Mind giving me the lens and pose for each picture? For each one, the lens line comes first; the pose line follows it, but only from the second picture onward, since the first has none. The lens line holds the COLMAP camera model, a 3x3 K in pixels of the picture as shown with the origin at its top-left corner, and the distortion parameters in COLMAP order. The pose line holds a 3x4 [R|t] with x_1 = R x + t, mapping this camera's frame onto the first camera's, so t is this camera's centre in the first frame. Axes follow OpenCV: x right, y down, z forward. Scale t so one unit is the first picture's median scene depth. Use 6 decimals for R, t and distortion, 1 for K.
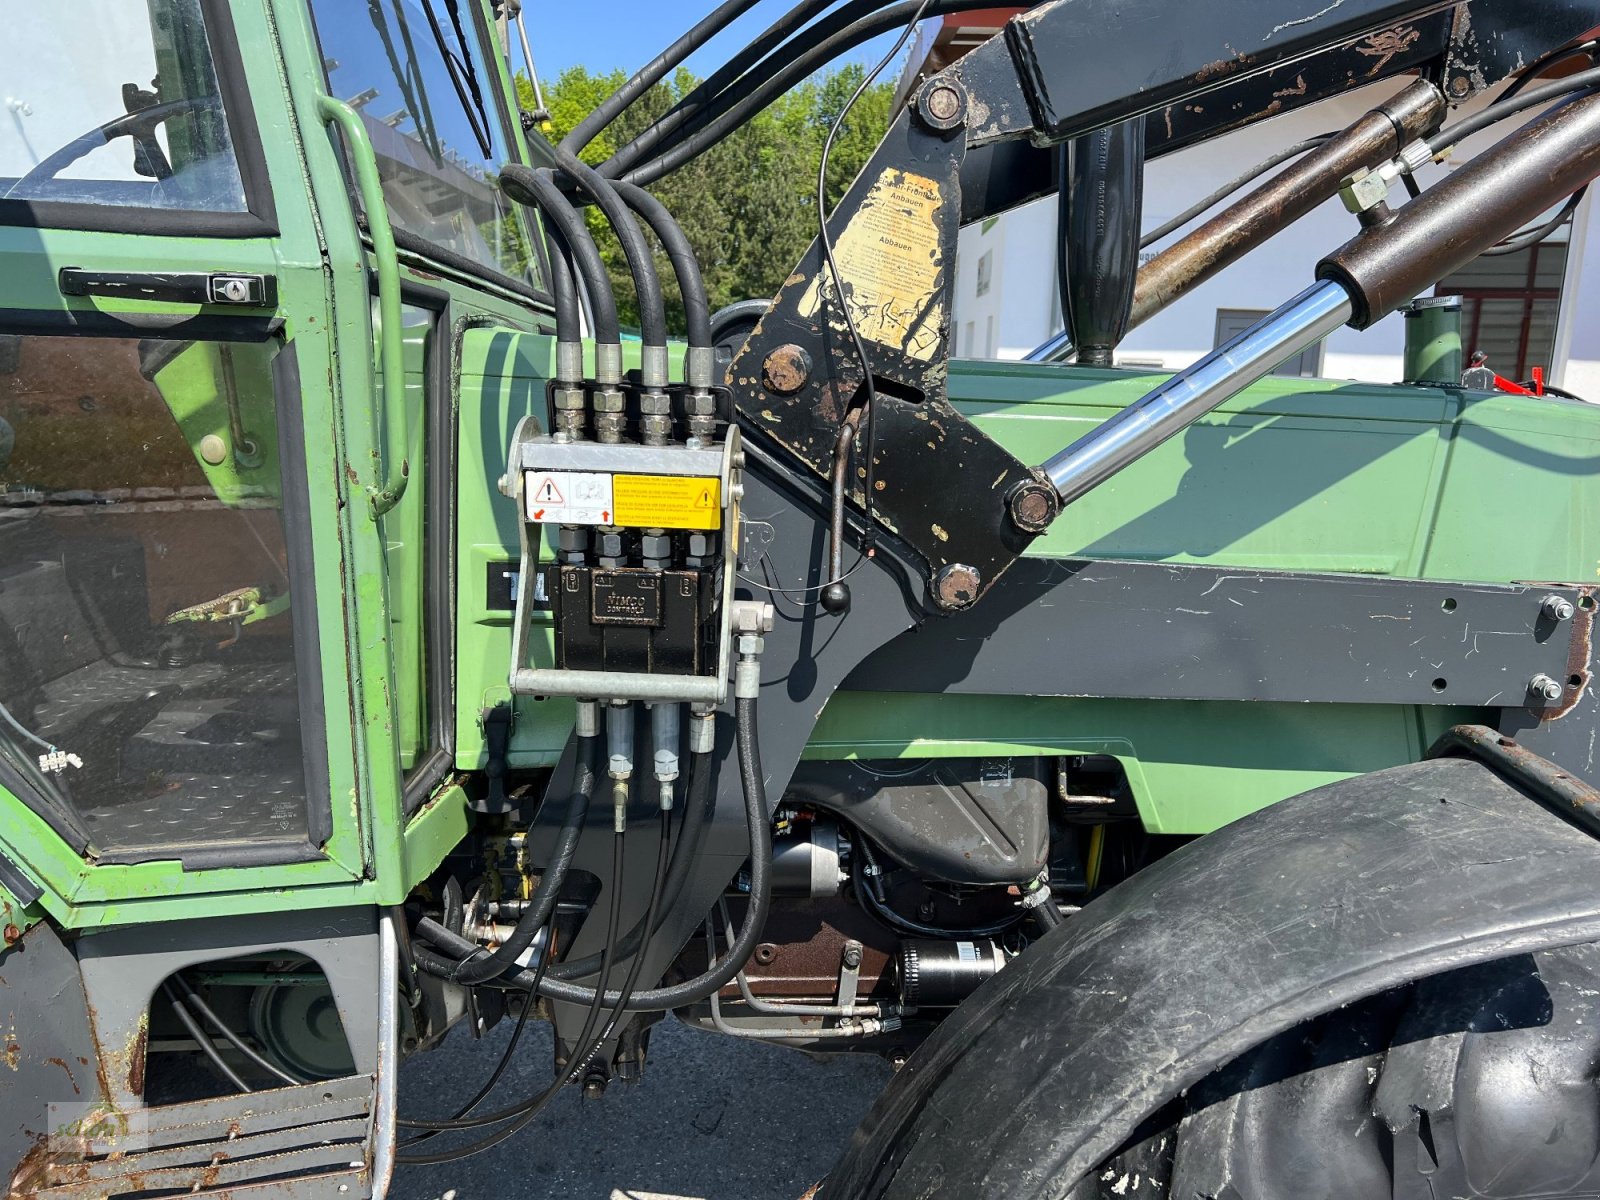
lens RADIAL K [[1220.2, 0, 828.0], [0, 1220.2, 591.2], [0, 0, 1]] dist [0.061116, -0.069691]
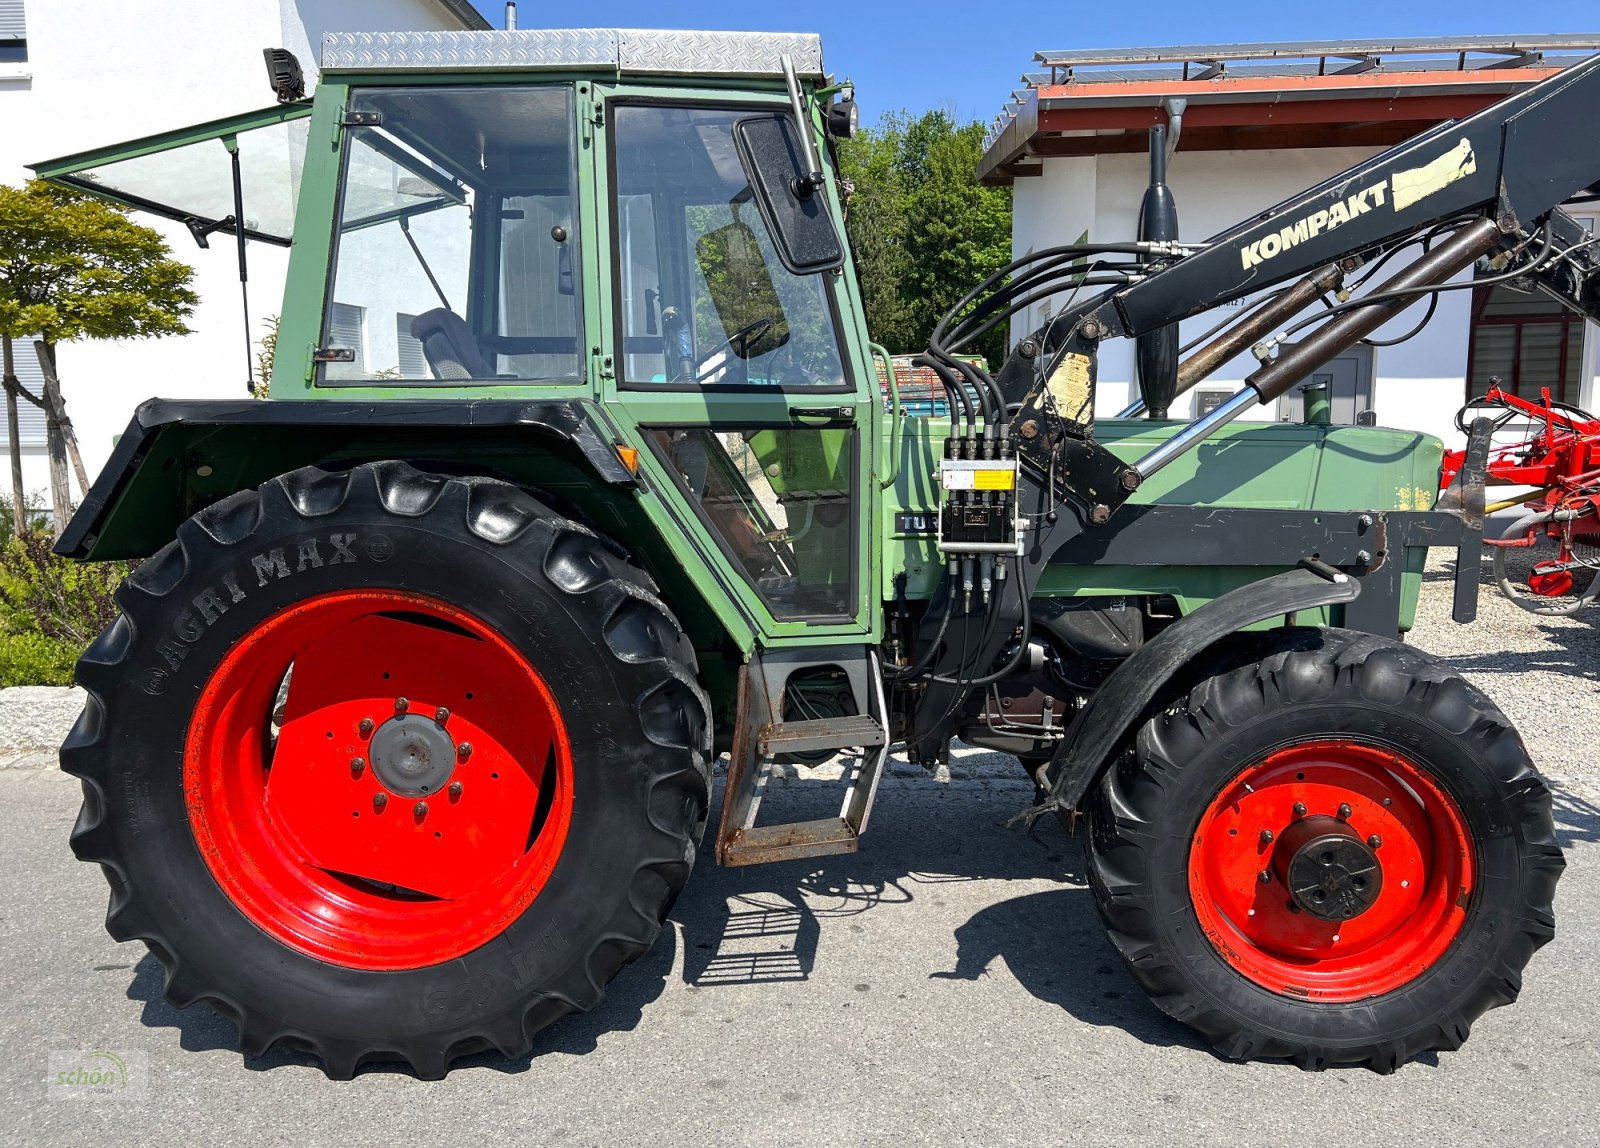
lens RADIAL K [[1192.5, 0, 810.7], [0, 1192.5, 521.8], [0, 0, 1]] dist [0.064161, -0.066240]
pose [[0.995505, -0.026260, -0.090996, -0.236978], [0.019044, 0.996671, -0.079277, 0.178701], [0.092775, 0.077187, 0.992691, -1.344801]]
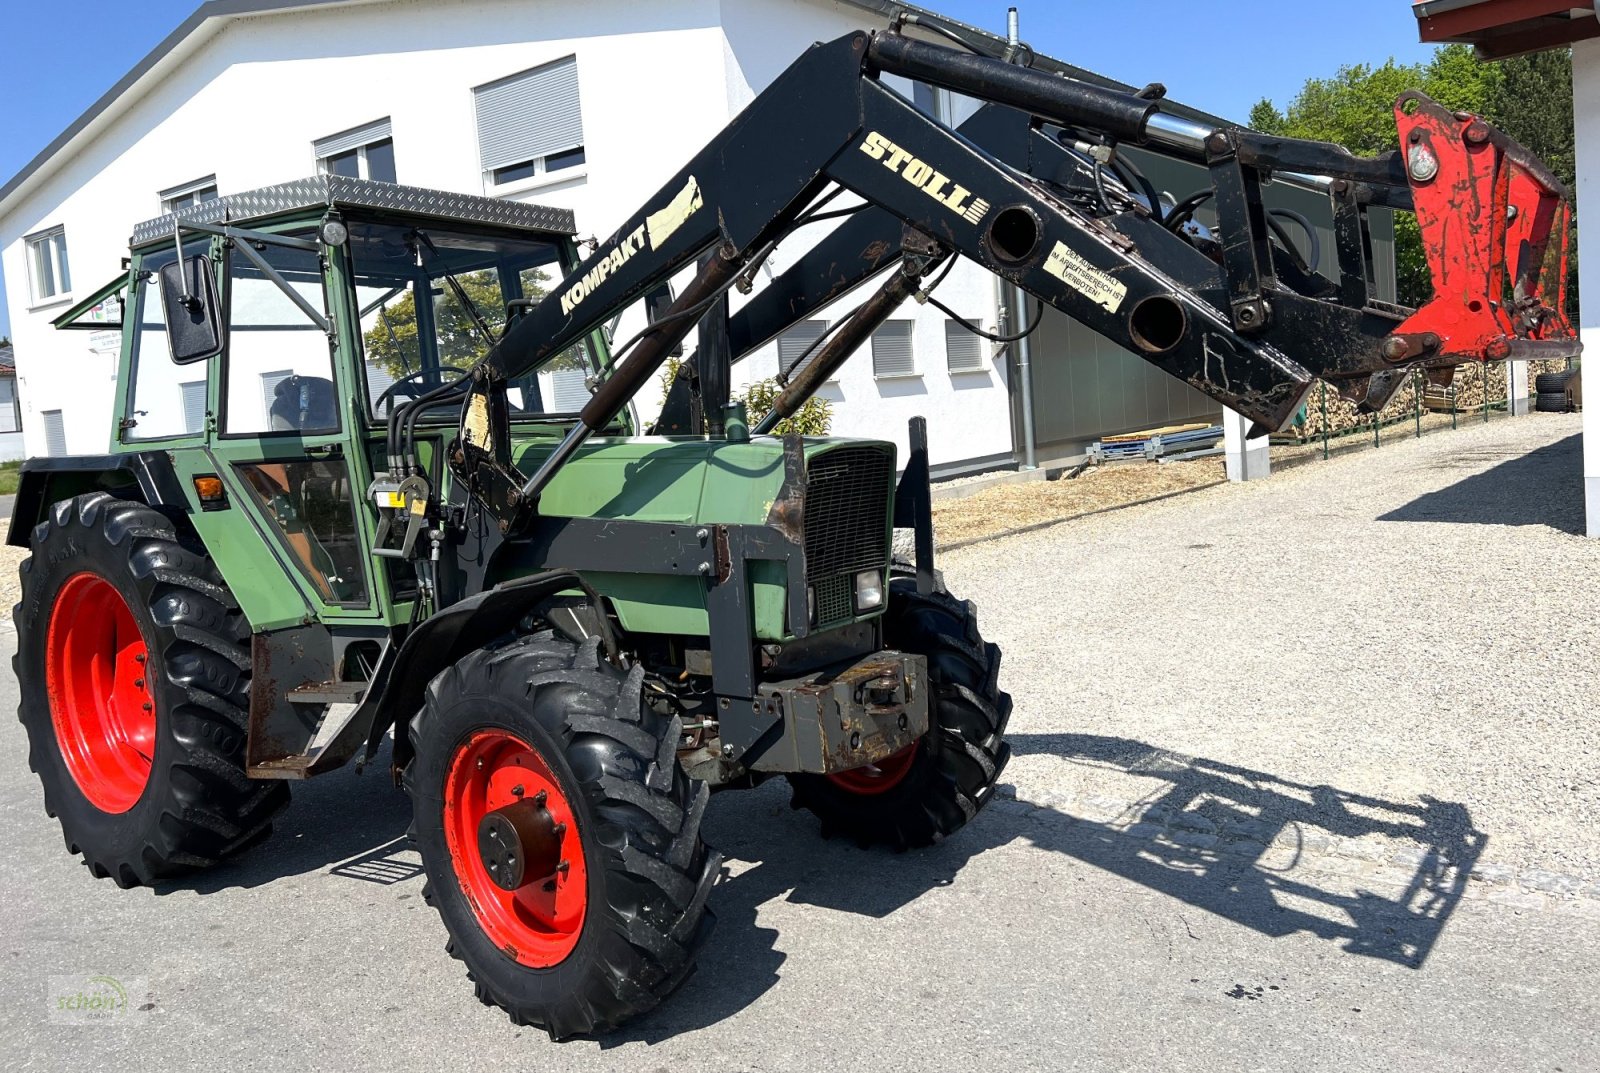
lens RADIAL K [[1212.3, 0, 778.3], [0, 1212.3, 454.7], [0, 0, 1]] dist [0.031273, -0.016390]
pose [[0.753013, -0.053087, -0.655860, 2.329050], [-0.026372, 0.993504, -0.110695, 0.122340], [0.657477, 0.100652, 0.746722, -0.706743]]
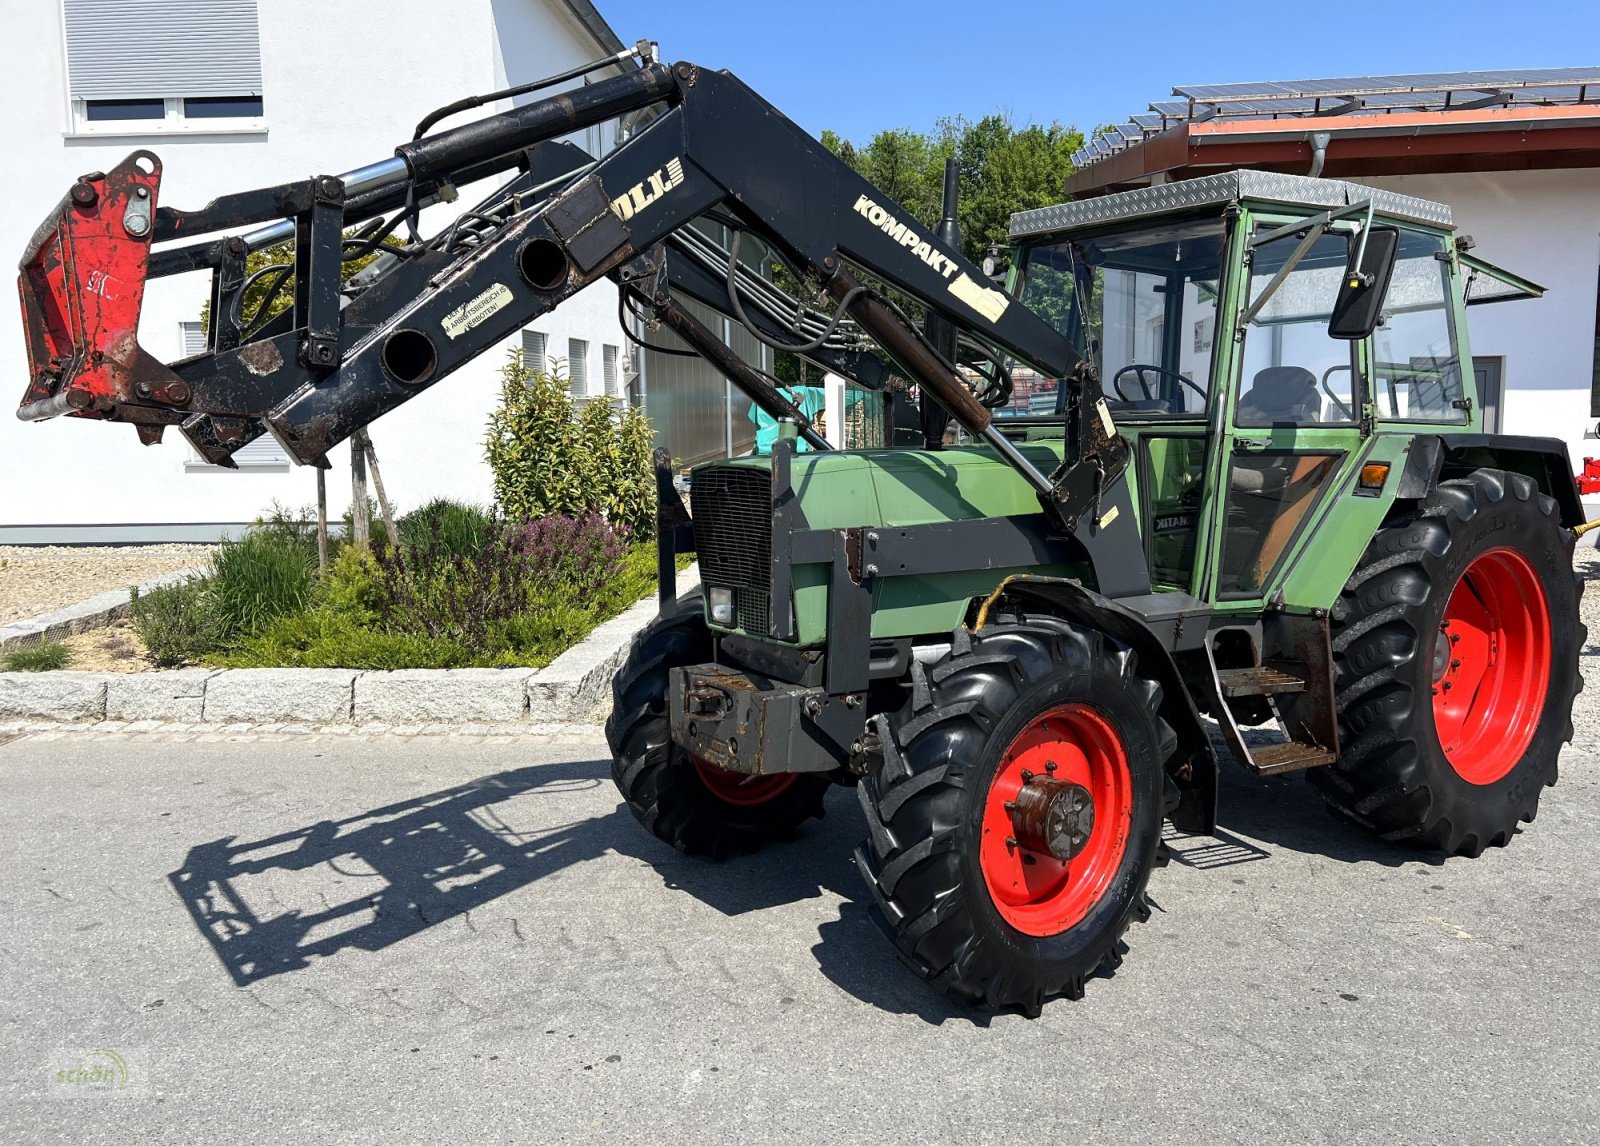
lens RADIAL K [[1192.5, 0, 839.6], [0, 1192.5, 524.1], [0, 0, 1]] dist [0.064161, -0.066240]
pose [[0.992627, -0.034175, -0.116292, -1.007382], [0.024454, 0.996165, -0.084013, 0.231727], [0.118717, 0.080550, 0.989656, -2.185709]]
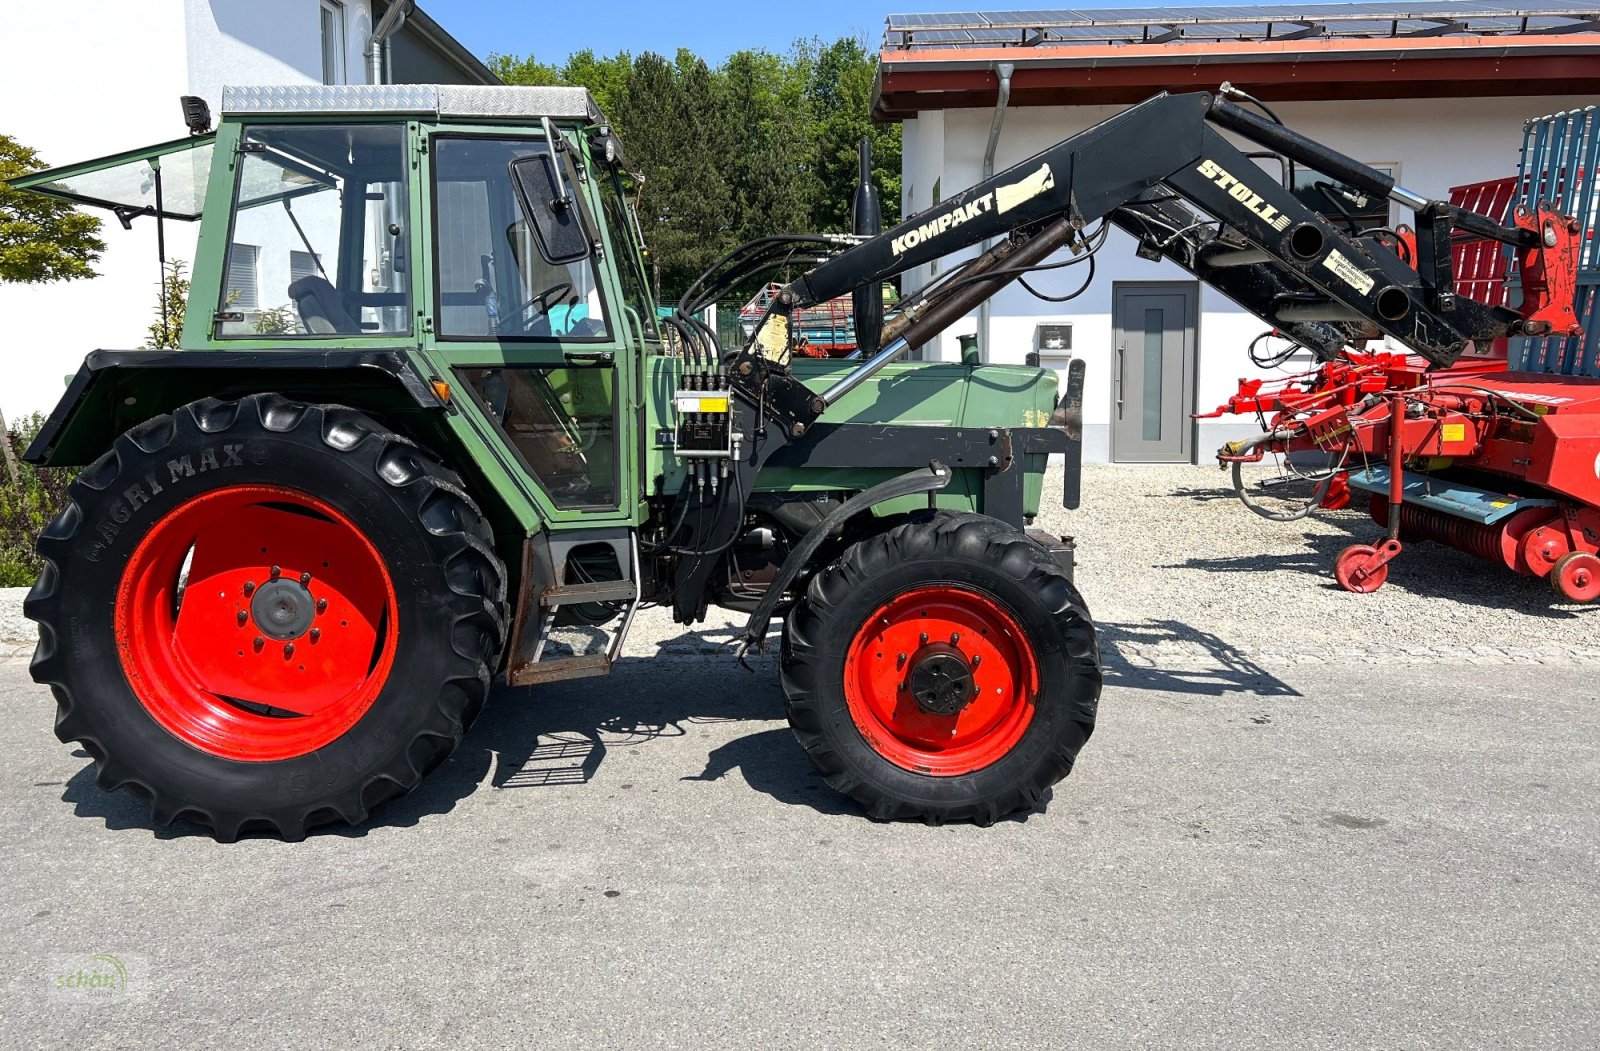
lens RADIAL K [[1215.9, 0, 766.3], [0, 1215.9, 401.7], [0, 0, 1]] dist [0.068740, -0.073093]
pose [[0.997949, -0.033030, -0.054843, 0.189850], [0.026334, 0.992592, -0.118611, 0.292823], [0.058354, 0.116923, 0.991425, -2.176670]]
